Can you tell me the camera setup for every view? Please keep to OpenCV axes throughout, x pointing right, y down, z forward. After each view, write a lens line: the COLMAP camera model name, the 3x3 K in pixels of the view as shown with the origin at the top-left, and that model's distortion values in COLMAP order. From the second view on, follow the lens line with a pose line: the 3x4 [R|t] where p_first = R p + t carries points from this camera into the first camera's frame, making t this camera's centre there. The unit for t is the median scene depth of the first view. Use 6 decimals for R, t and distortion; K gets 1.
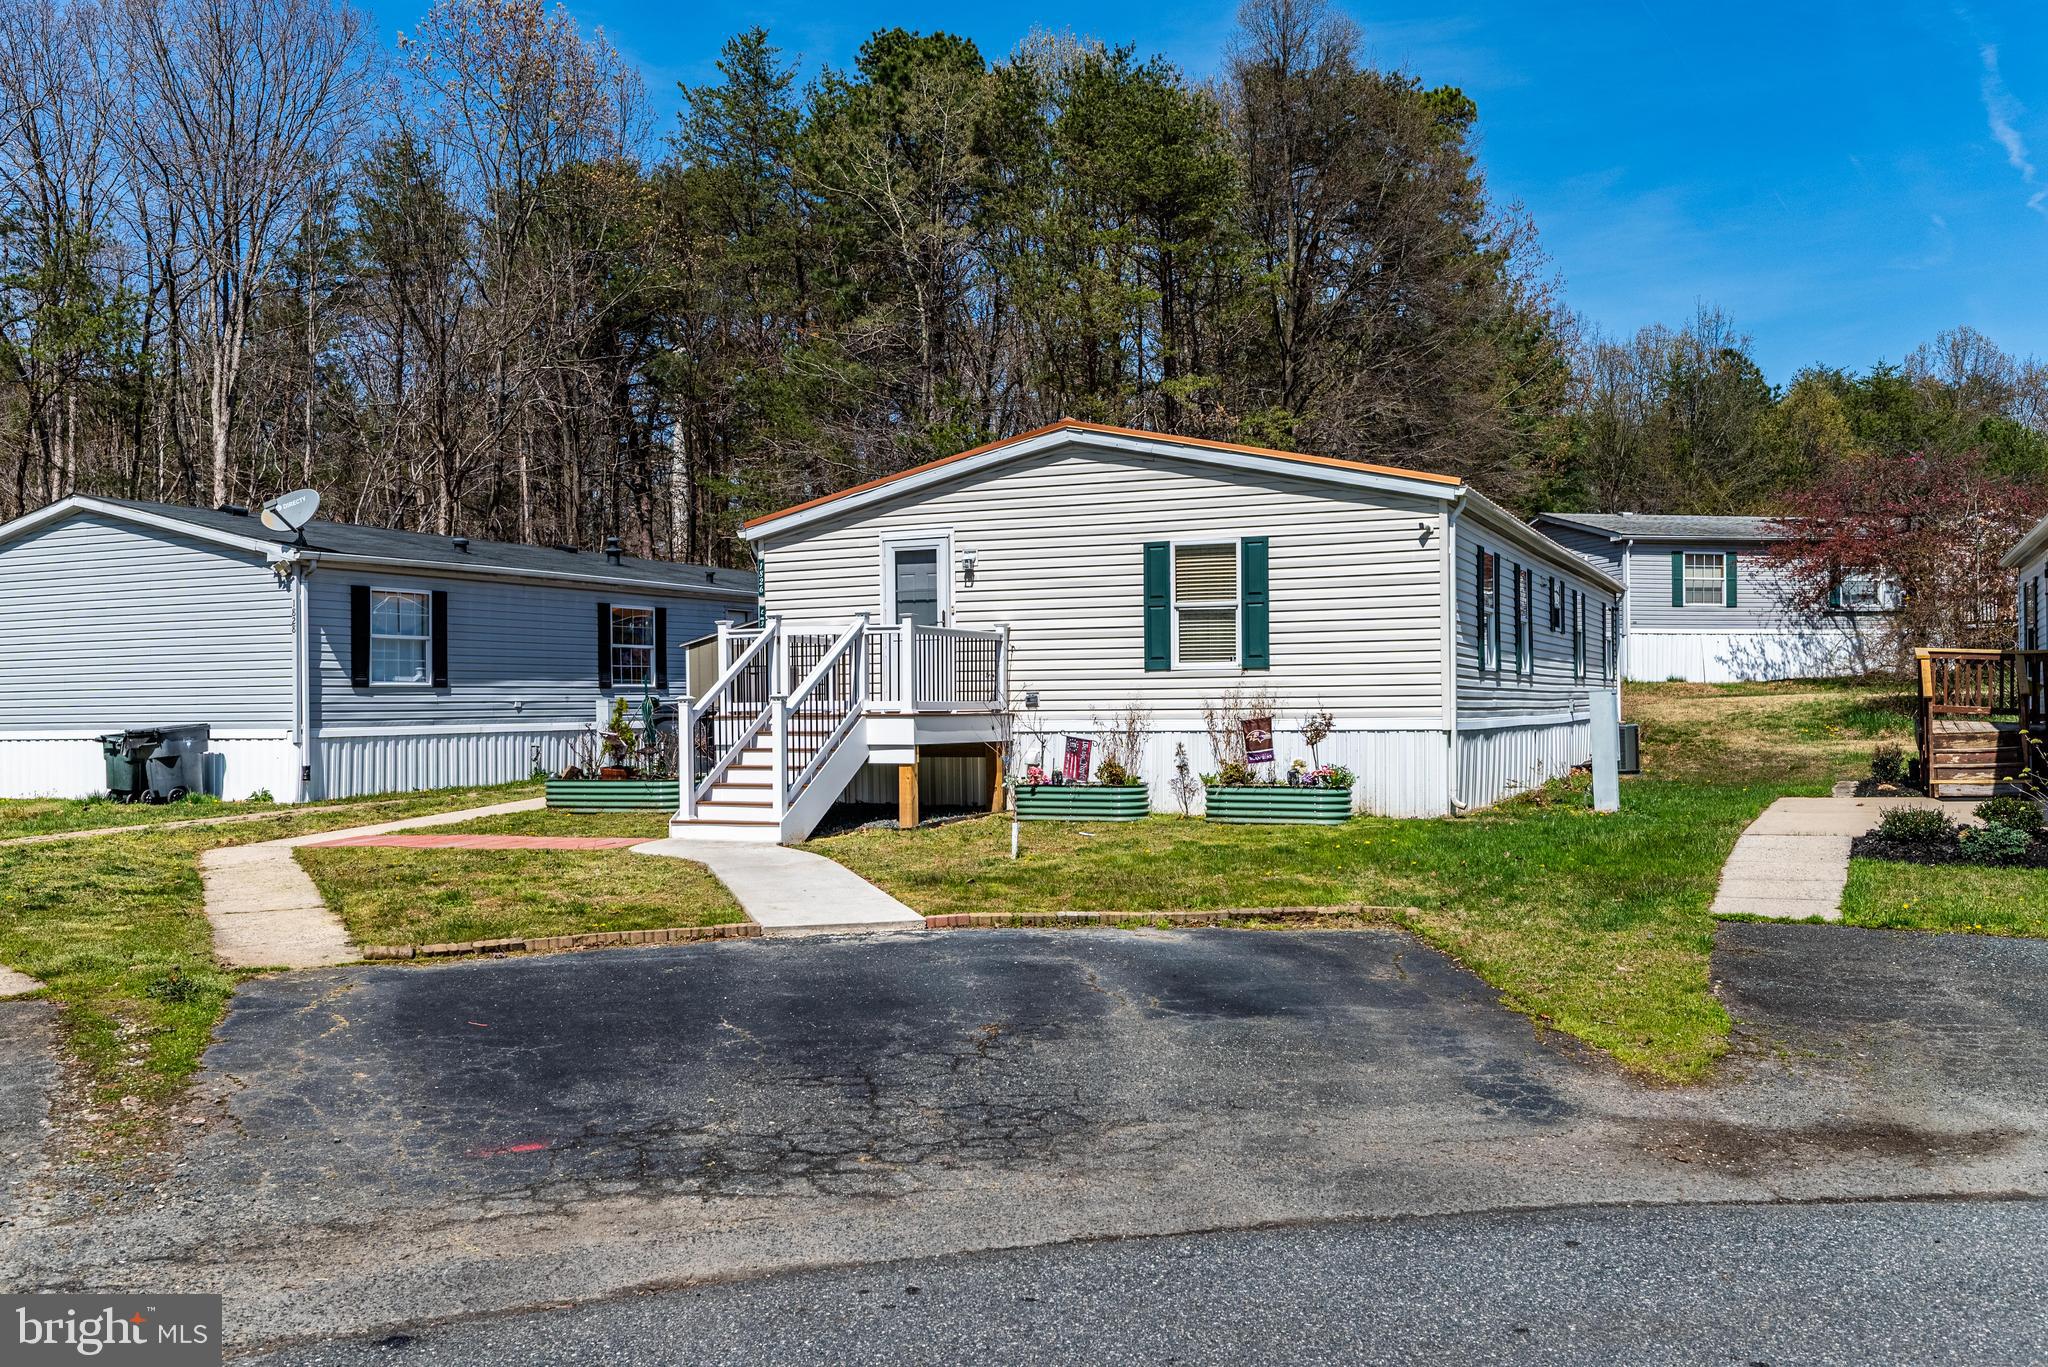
lens RADIAL K [[1752.4, 0, 1024.0], [0, 1752.4, 683.5], [0, 0, 1]] dist [-0.011093, -0.000857]
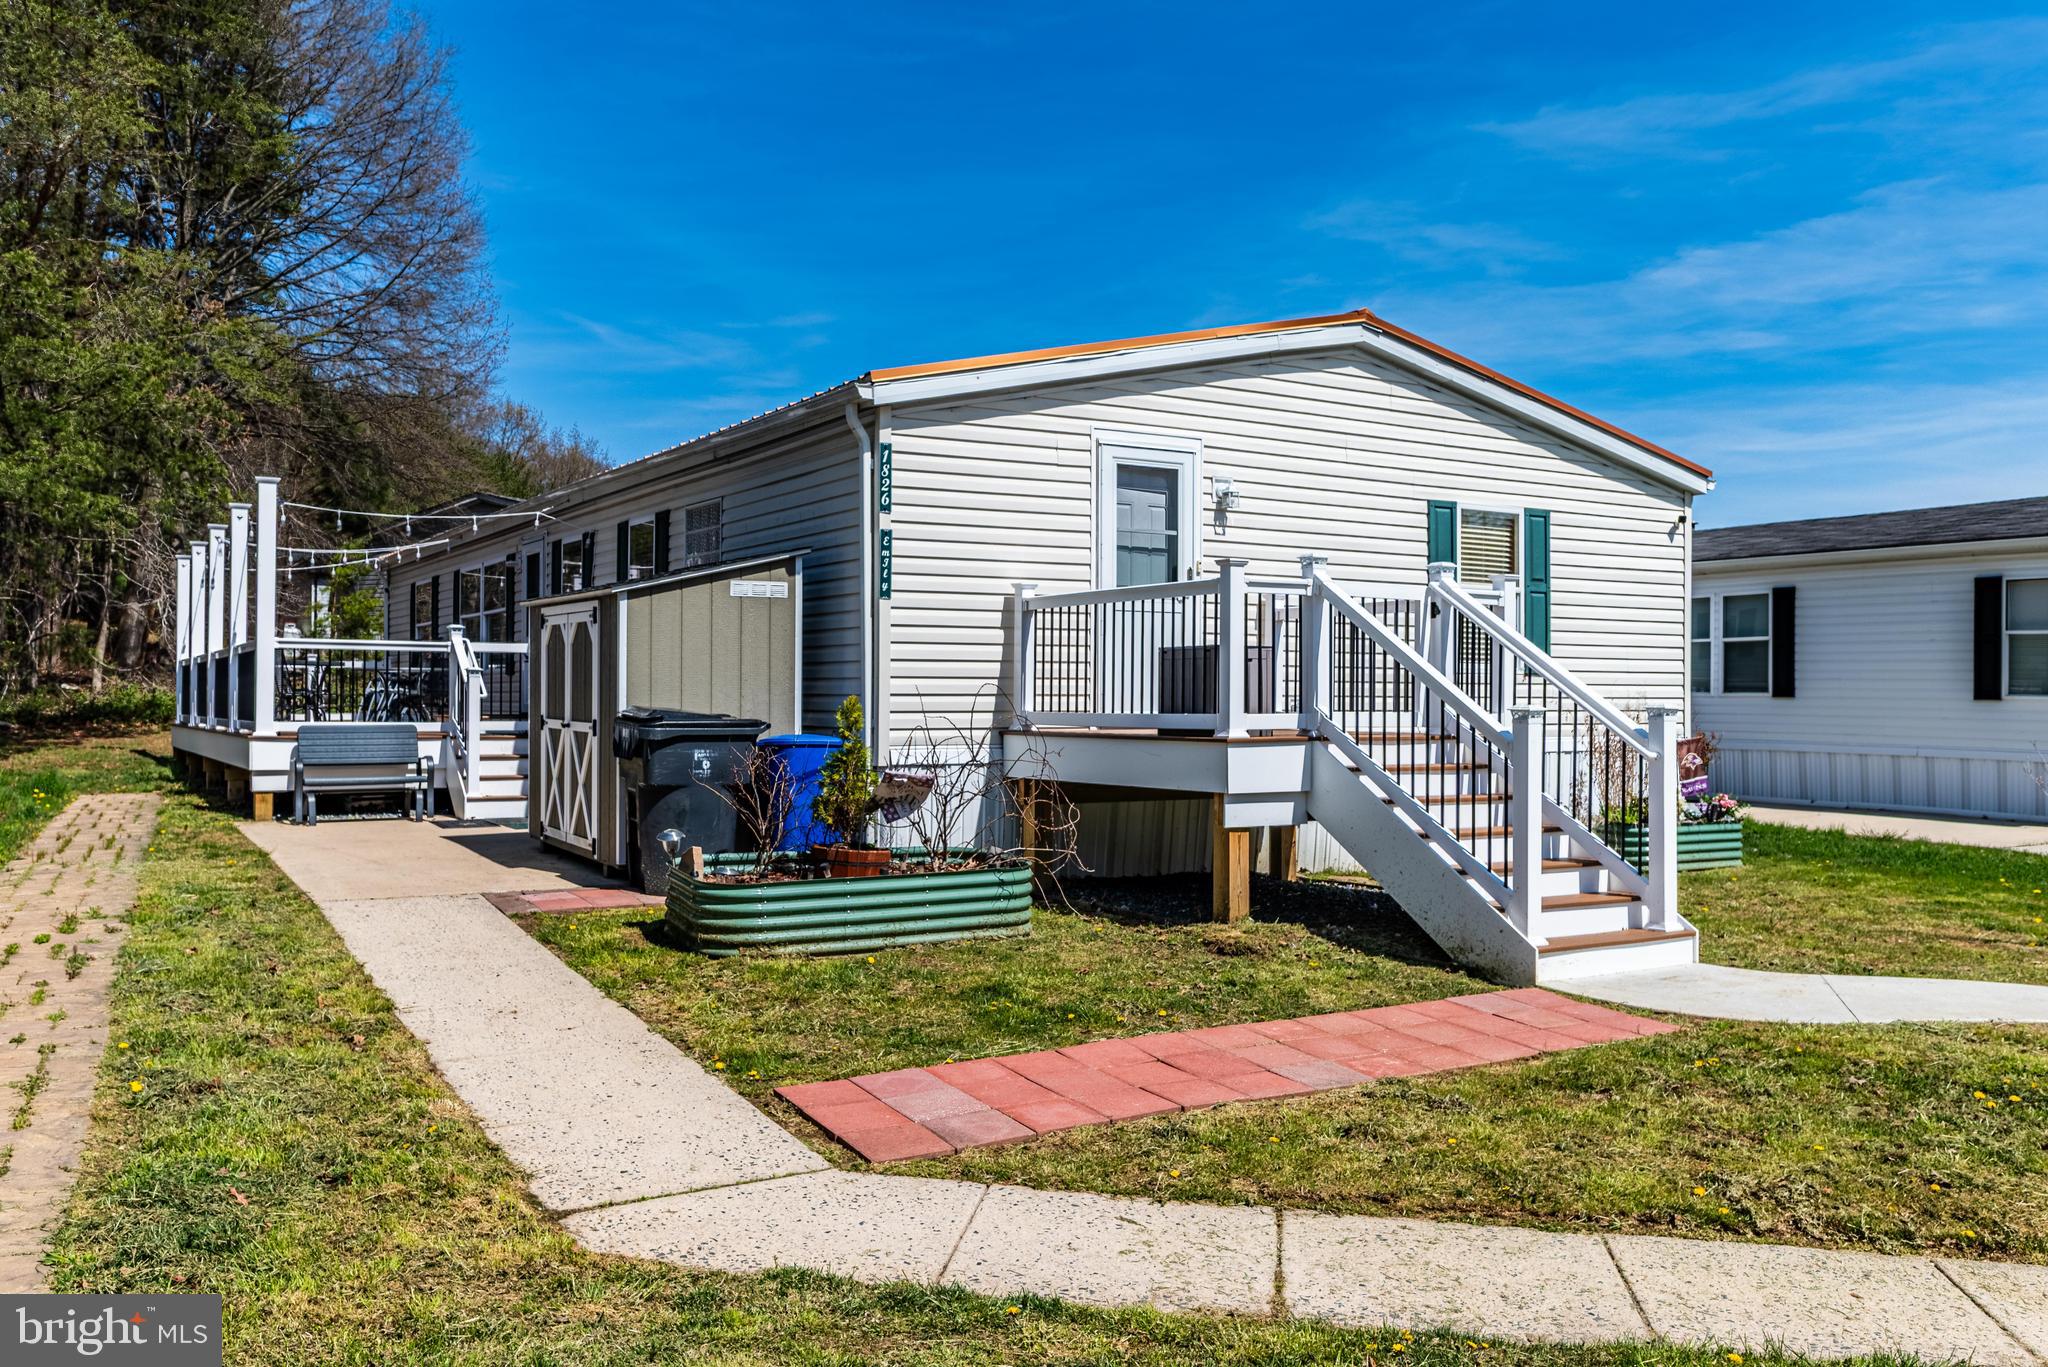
lens RADIAL K [[1663.4, 0, 1024.0], [0, 1663.4, 683.5], [0, 0, 1]] dist [-0.011219, -0.002582]
pose [[0.563098, 0.019965, 0.826149, -0.609861], [-0.022898, 0.999701, -0.008551, 0.007213], [-0.826073, -0.014102, 0.563387, 0.749835]]
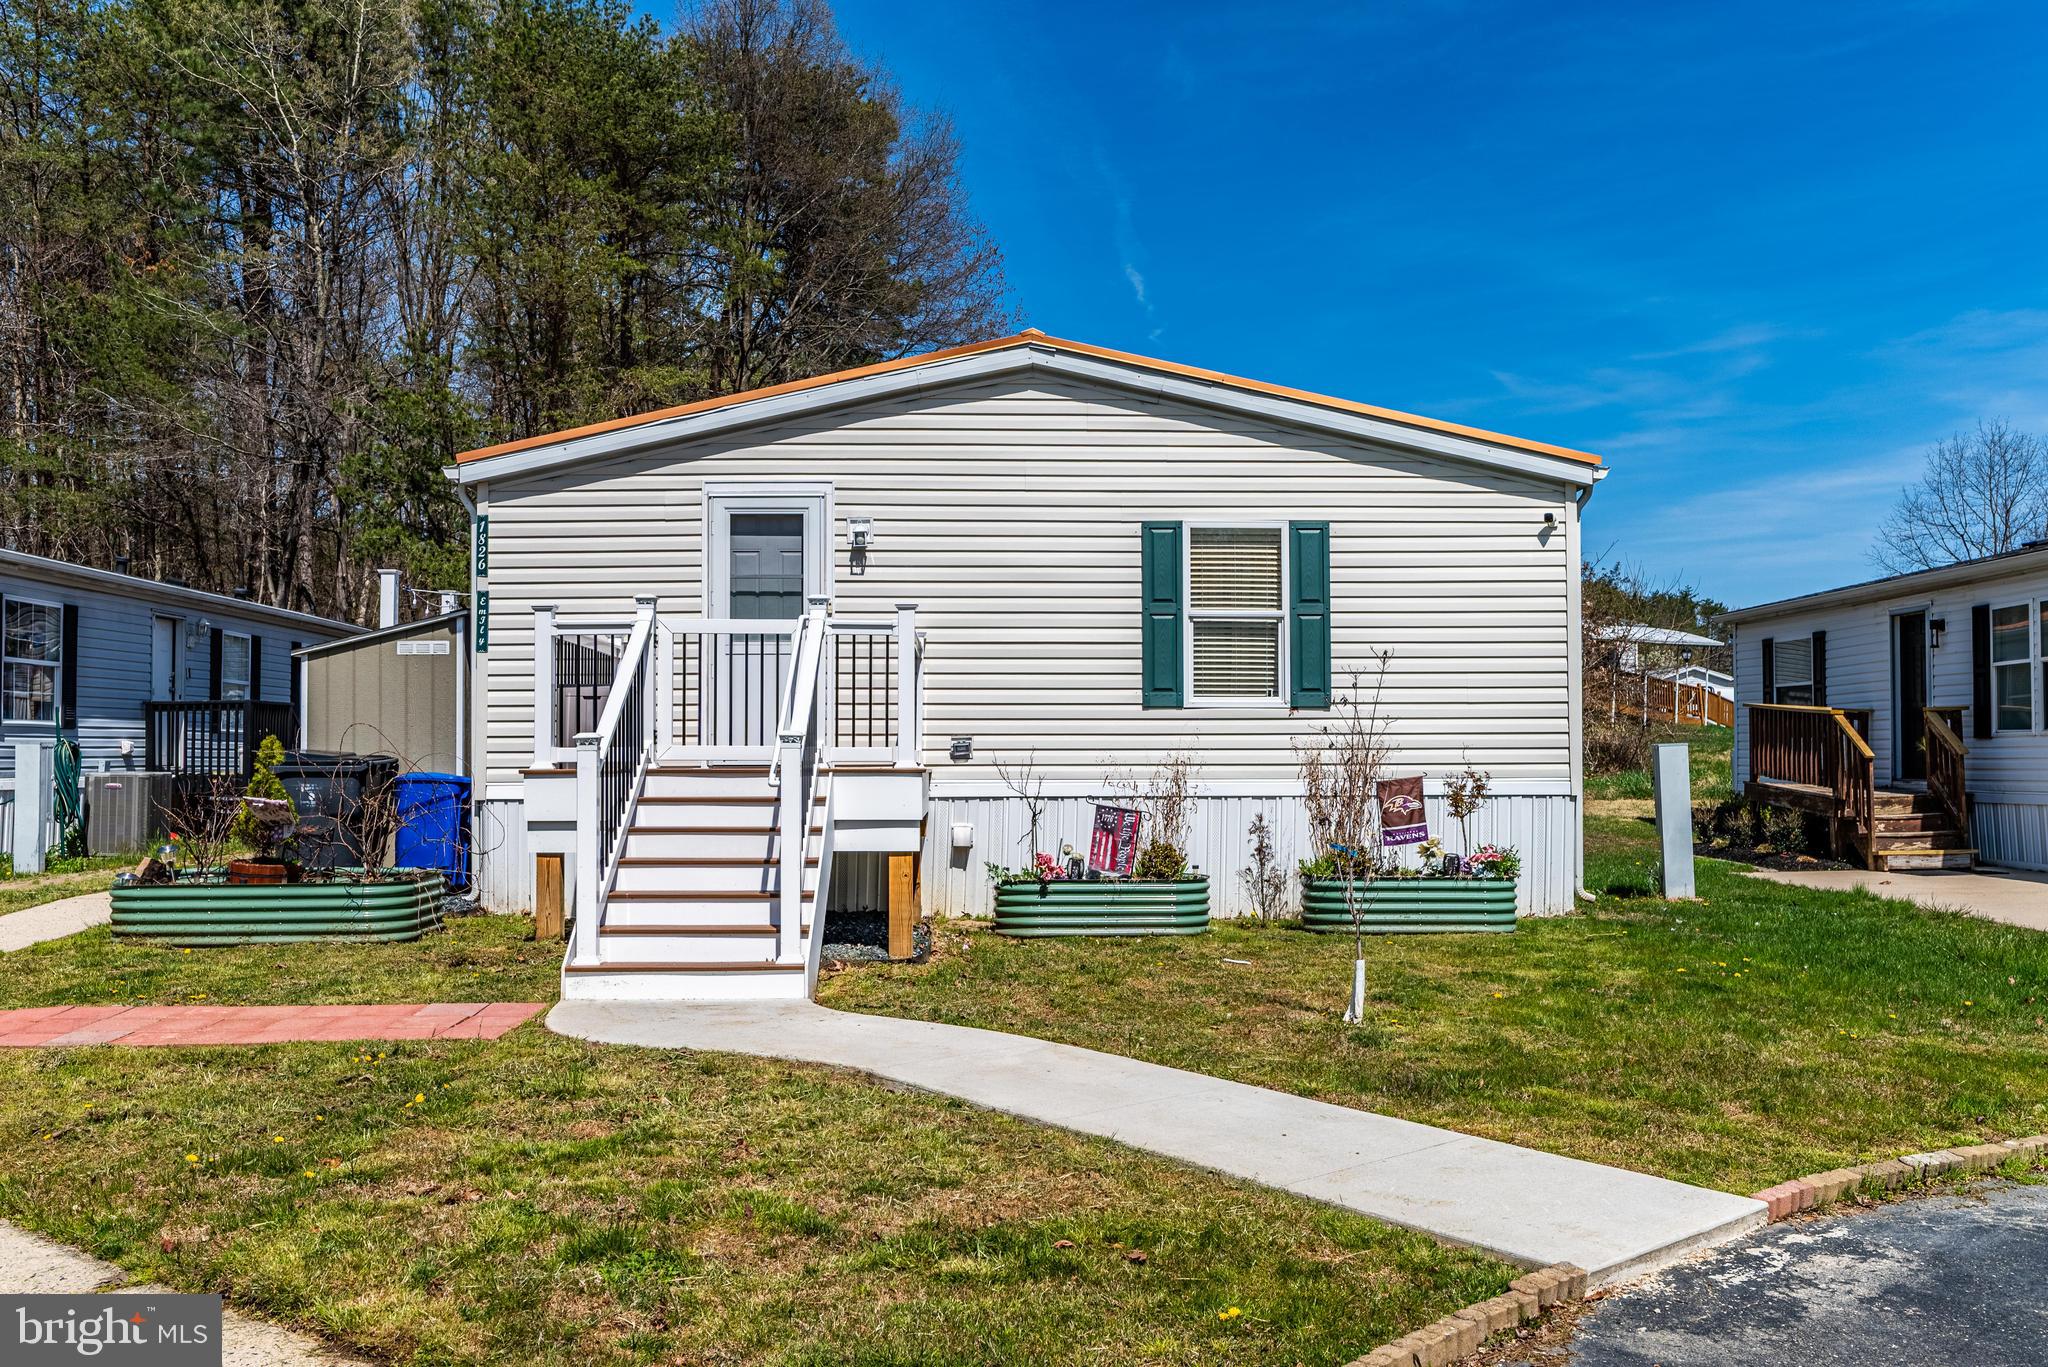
lens RADIAL K [[1752.4, 0, 1024.0], [0, 1752.4, 683.5], [0, 0, 1]] dist [-0.011093, -0.000857]
pose [[0.899956, 0.027461, 0.435114, -0.271731], [-0.012575, 0.999234, -0.037055, 0.009189], [-0.435799, 0.027877, 0.899612, 0.407755]]
